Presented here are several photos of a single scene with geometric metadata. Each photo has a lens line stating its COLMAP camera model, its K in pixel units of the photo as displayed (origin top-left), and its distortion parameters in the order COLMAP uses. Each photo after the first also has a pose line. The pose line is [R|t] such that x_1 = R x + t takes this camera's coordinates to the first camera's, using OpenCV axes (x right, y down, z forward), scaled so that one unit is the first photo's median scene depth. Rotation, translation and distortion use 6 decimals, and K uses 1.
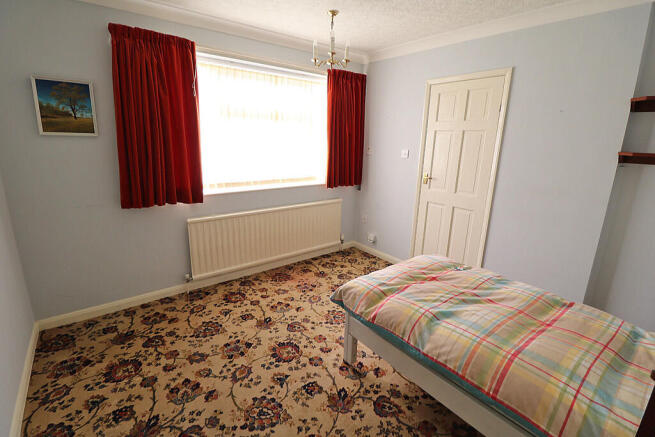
lens RADIAL K [[303.6, 0, 324.2], [0, 303.6, 210.8], [0, 0, 1]] dist [-0.003492, -0.001090]
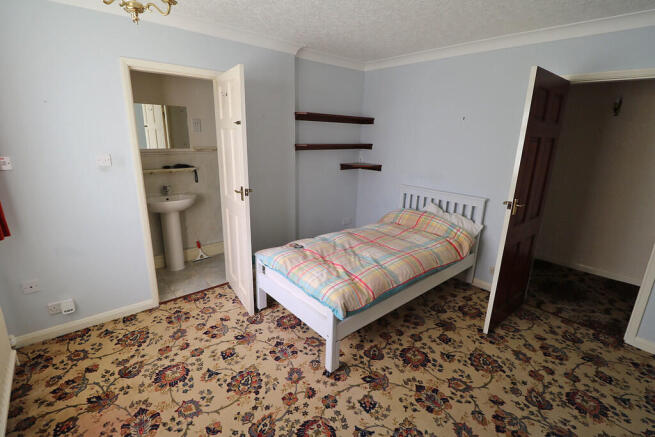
lens RADIAL K [[317.0, 0, 327.5], [0, 317.0, 218.5], [0, 0, 1]] dist [0.022518, -0.014694]
pose [[-0.085871, -0.265839, 0.960185, -1.024563], [0.192068, 0.941250, 0.277773, -0.335736], [-0.977617, 0.208274, -0.029767, 1.244357]]
